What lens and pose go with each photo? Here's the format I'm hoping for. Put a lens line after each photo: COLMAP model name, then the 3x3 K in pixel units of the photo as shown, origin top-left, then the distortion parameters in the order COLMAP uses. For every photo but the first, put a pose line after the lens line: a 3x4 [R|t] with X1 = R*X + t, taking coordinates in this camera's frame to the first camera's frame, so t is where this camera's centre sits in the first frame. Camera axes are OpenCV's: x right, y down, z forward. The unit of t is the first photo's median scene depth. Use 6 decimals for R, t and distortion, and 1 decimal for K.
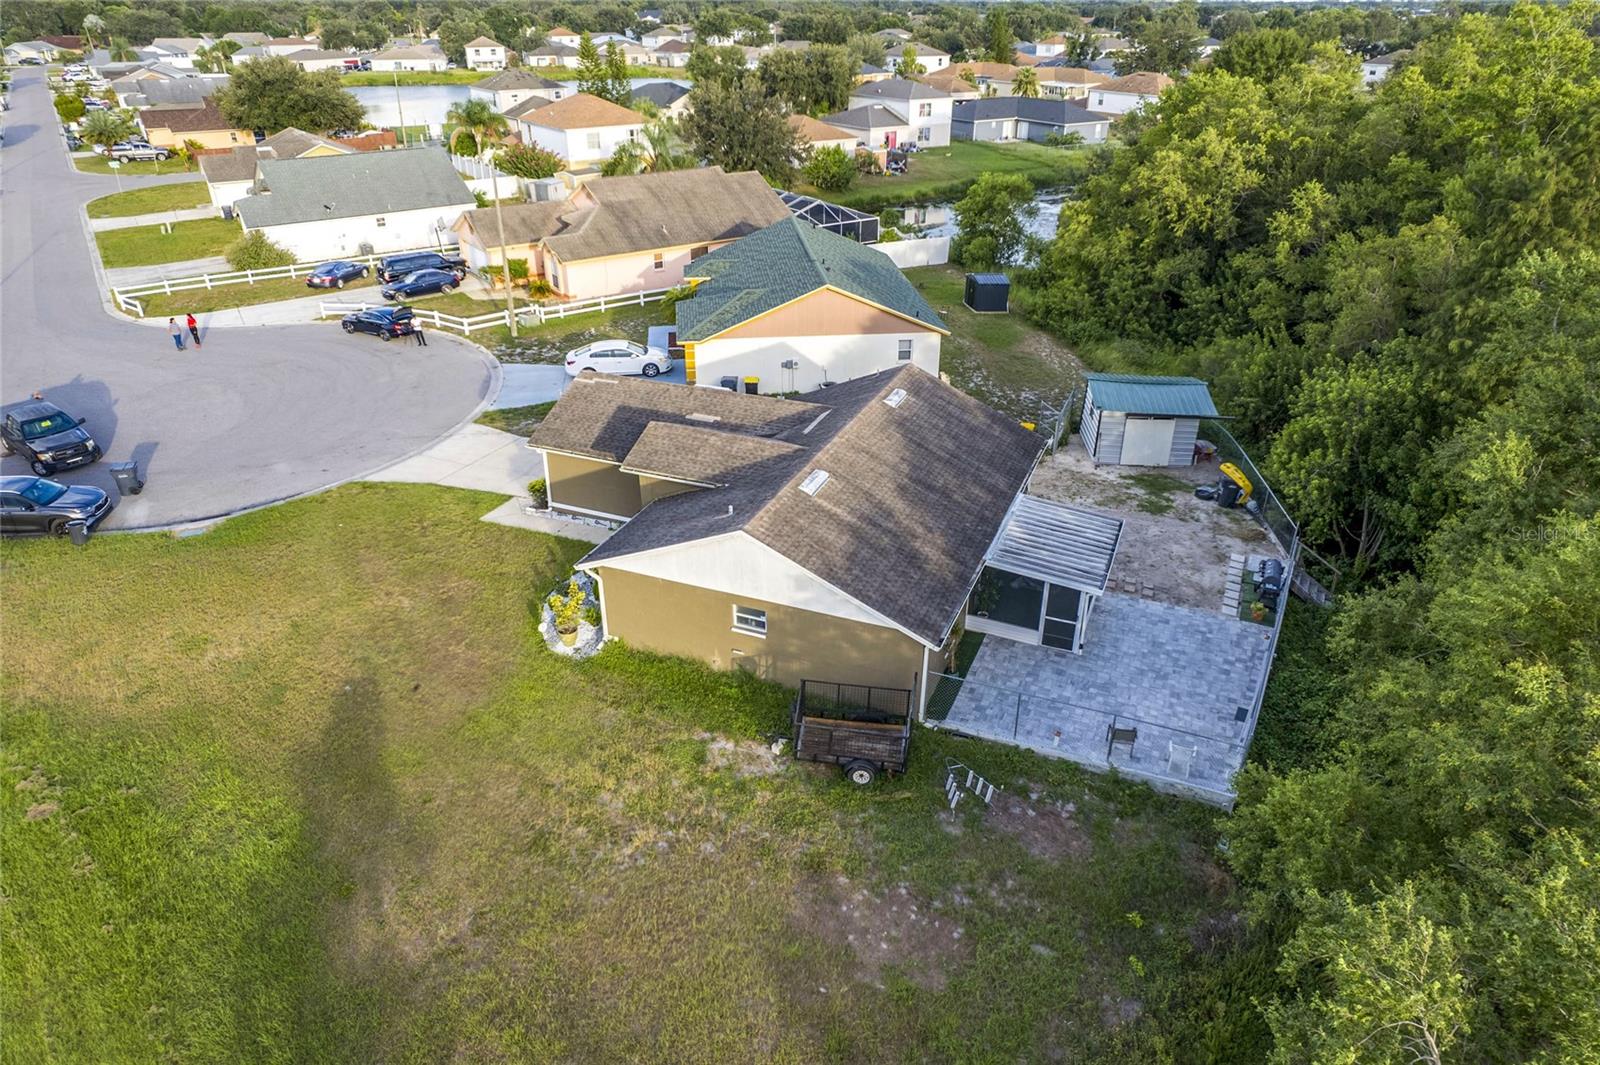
lens RADIAL K [[1019.5, 0, 803.8], [0, 1019.5, 532.9], [0, 0, 1]] dist [-0.068307, 0.059389]
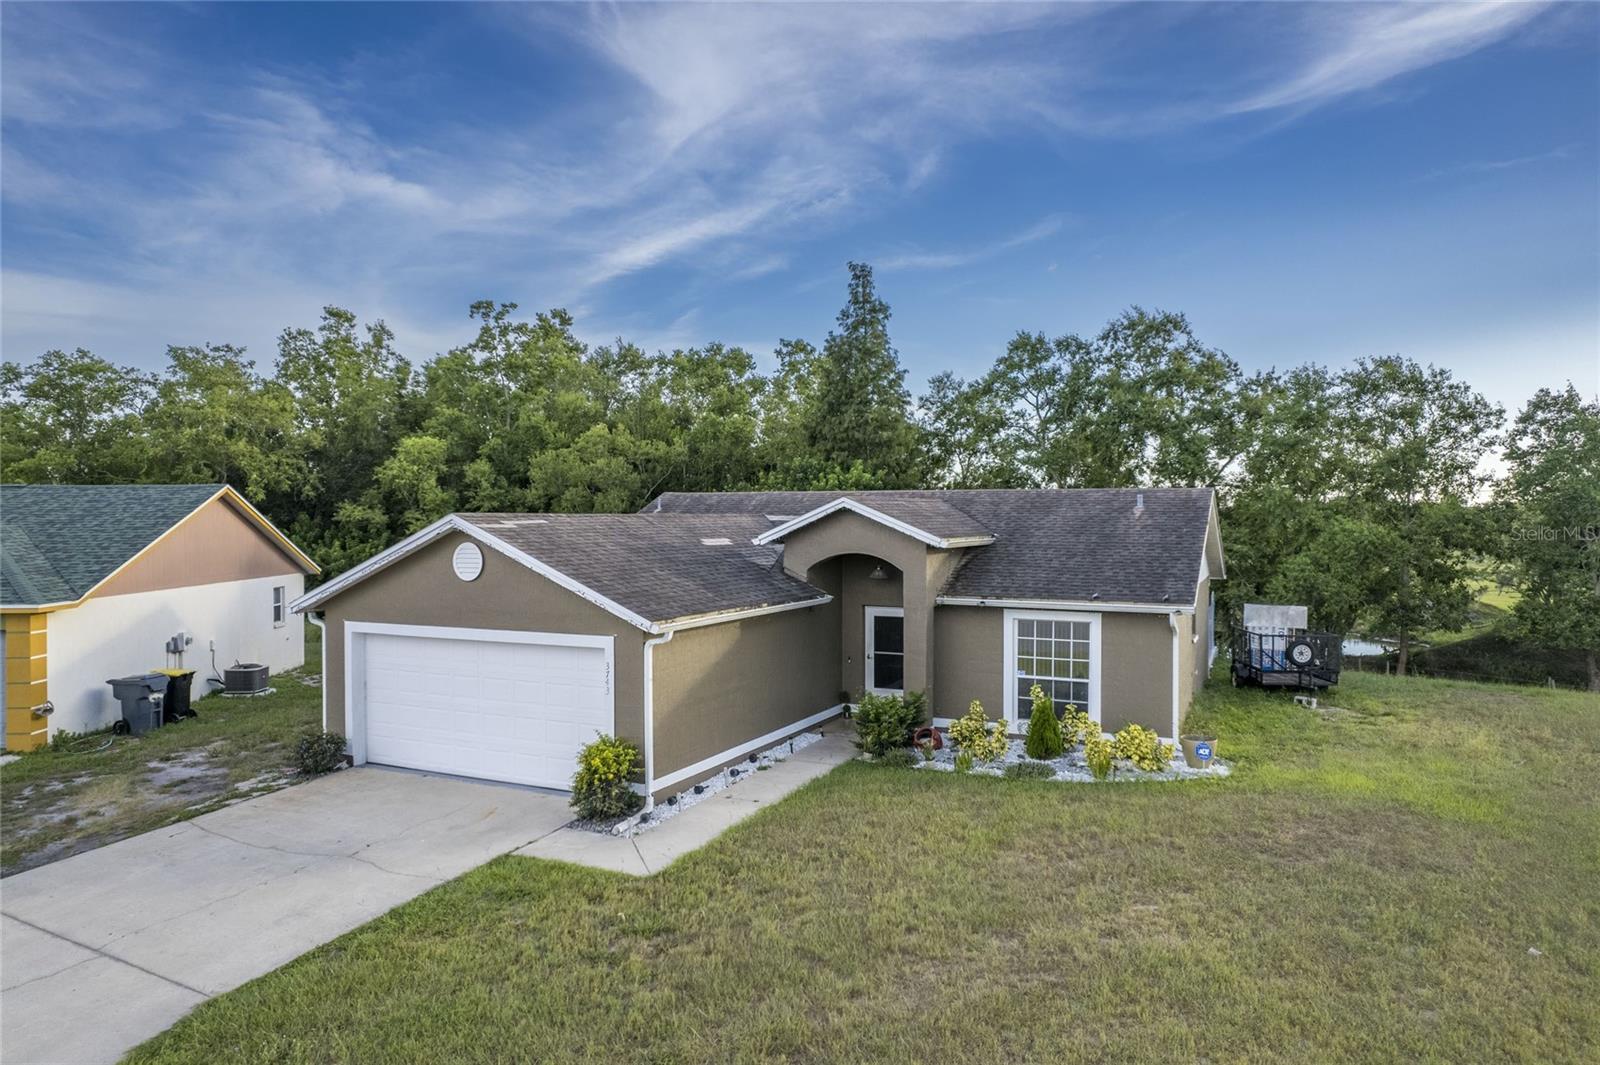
lens RADIAL K [[1025.7, 0, 809.4], [0, 1025.7, 526.2], [0, 0, 1]] dist [-0.073446, 0.067567]
pose [[0.039962, -0.007869, 0.999170, -0.673974], [0.466786, 0.884293, -0.011705, -0.089910], [-0.883467, 0.466866, 0.039011, 0.922504]]
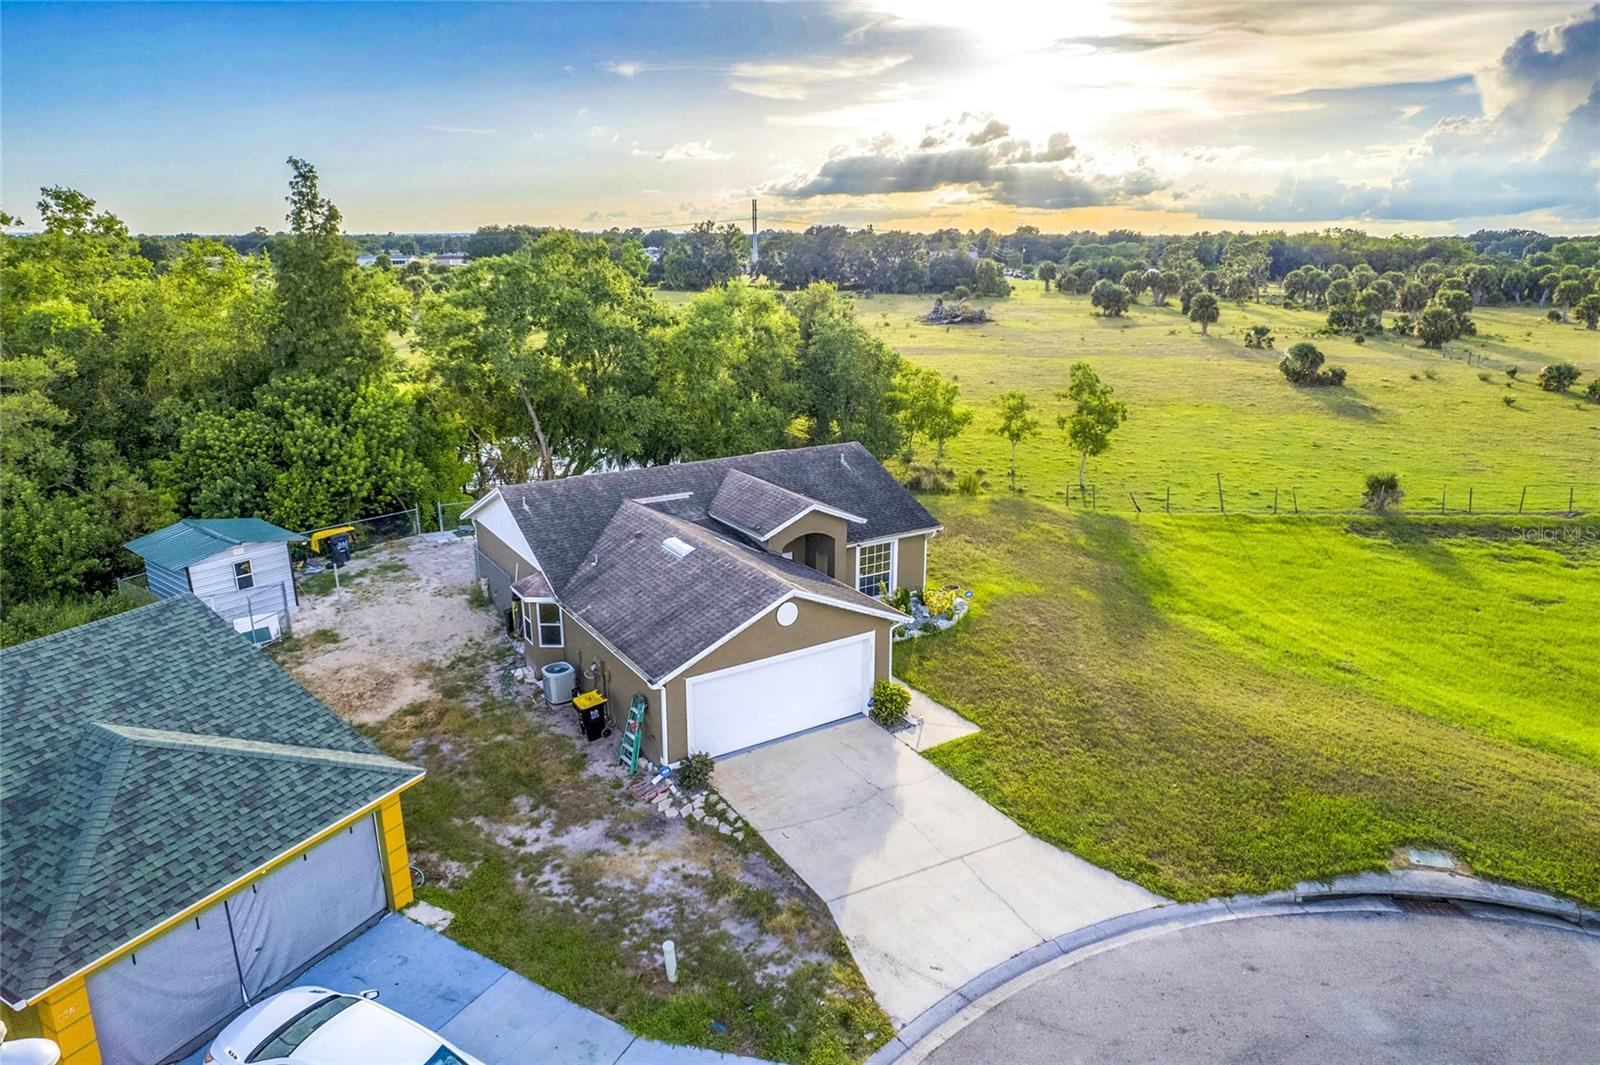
lens RADIAL K [[1019.5, 0, 803.8], [0, 1019.5, 532.9], [0, 0, 1]] dist [-0.068307, 0.059389]
pose [[-0.825020, -0.160549, 0.541817, -0.612960], [0.262169, 0.740626, 0.618661, -0.631160], [-0.500609, 0.652455, -0.568940, 1.443666]]
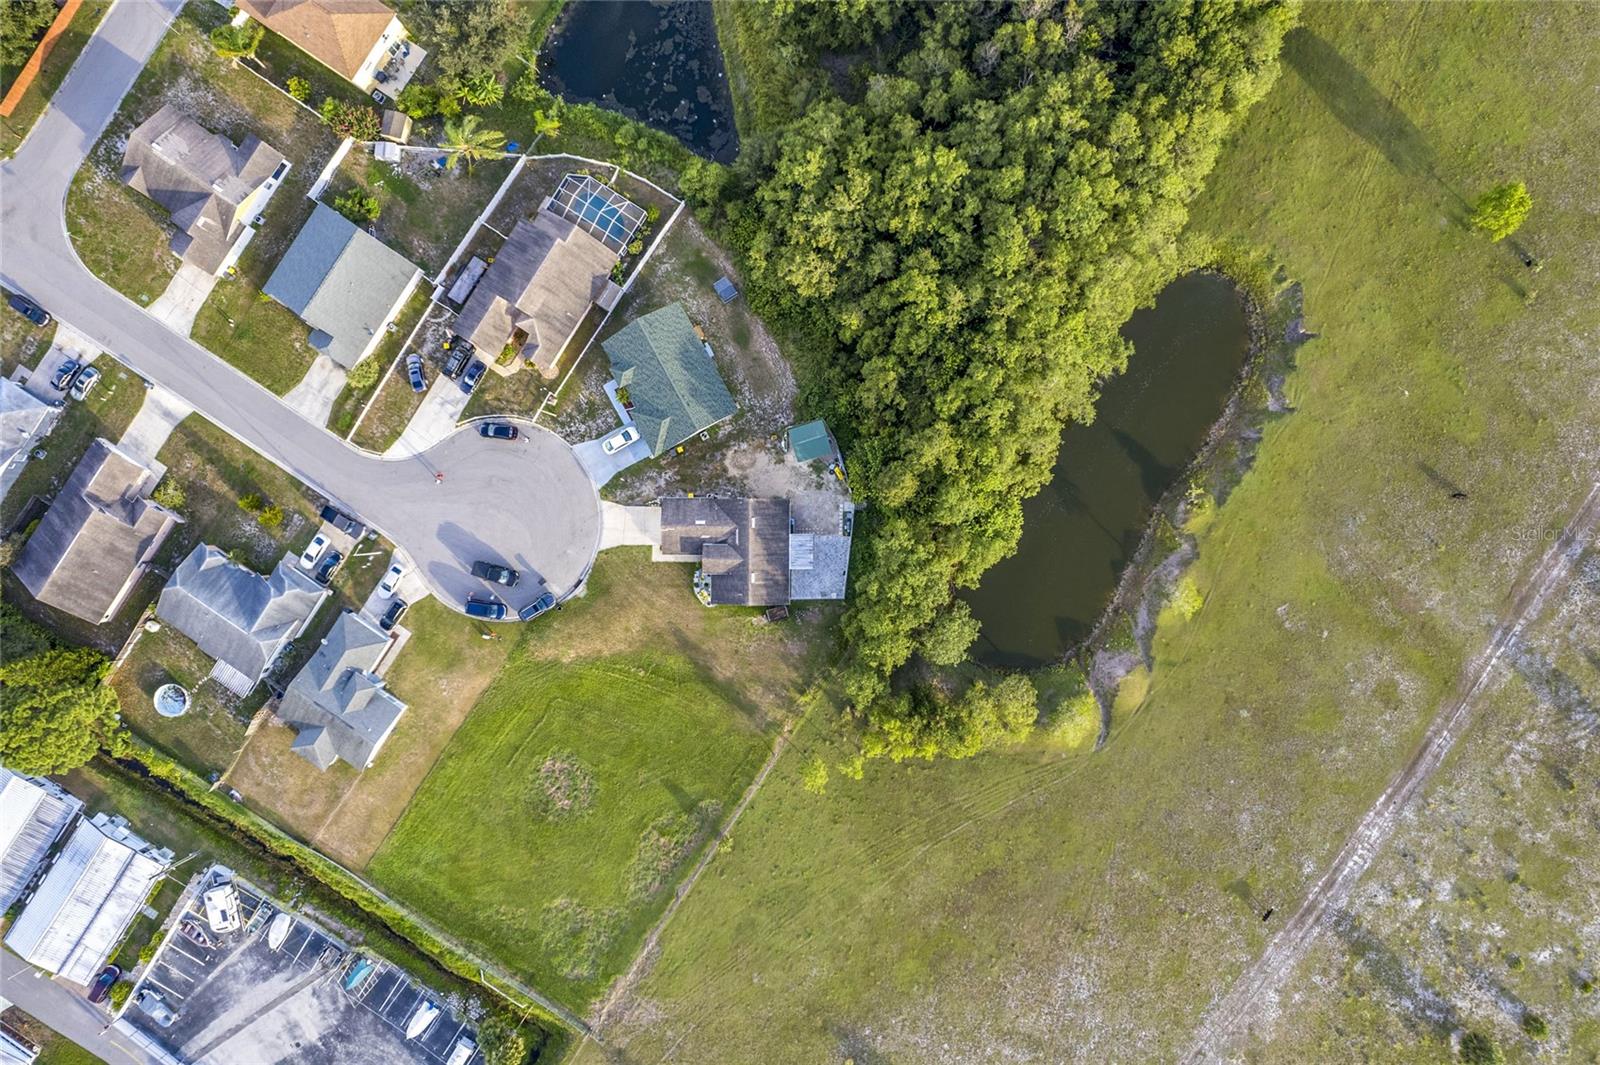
lens RADIAL K [[1019.5, 0, 803.8], [0, 1019.5, 532.9], [0, 0, 1]] dist [-0.068307, 0.059389]
pose [[0.924426, -0.381262, -0.008687, 0.278177], [0.177993, 0.411201, 0.893998, -3.441123], [-0.337275, -0.827981, 0.447987, -0.812932]]
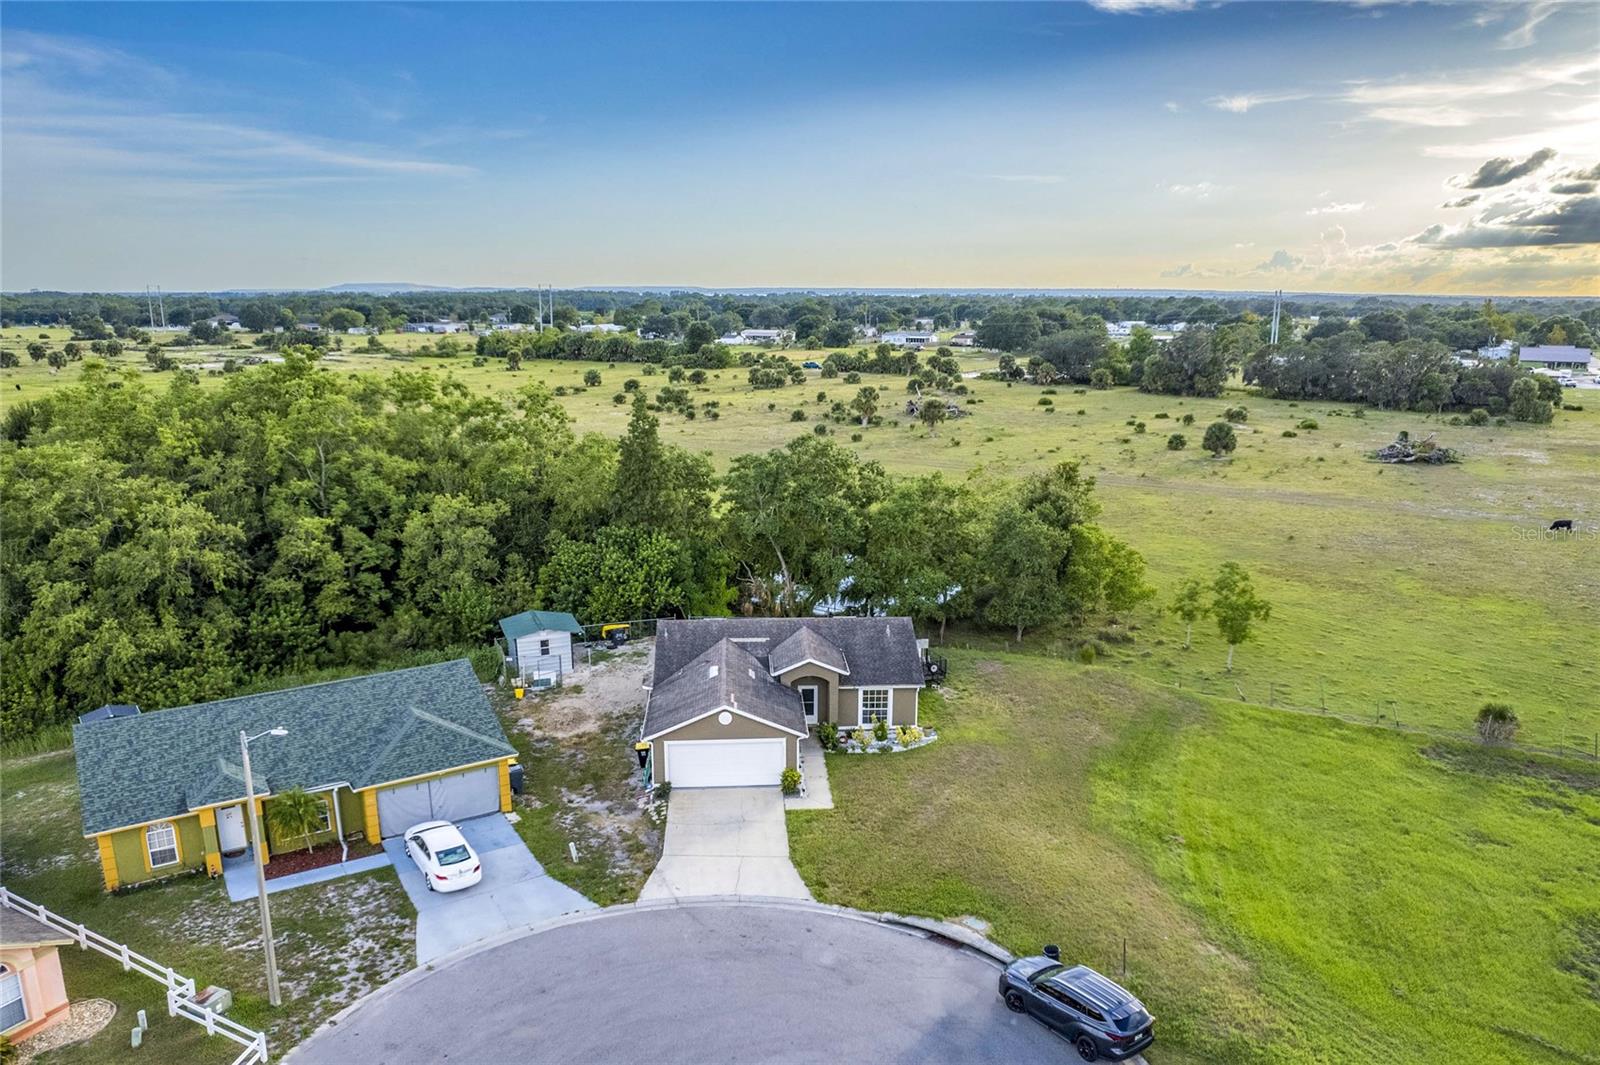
lens RADIAL K [[1131.1, 0, 802.6], [0, 1131.1, 594.9], [0, 0, 1]] dist [-0.045877, -0.003855]
pose [[-0.445327, -0.234901, 0.864005, -1.492889], [0.415858, 0.800313, 0.431927, -0.867328], [-0.792935, 0.551653, -0.258716, 1.292153]]
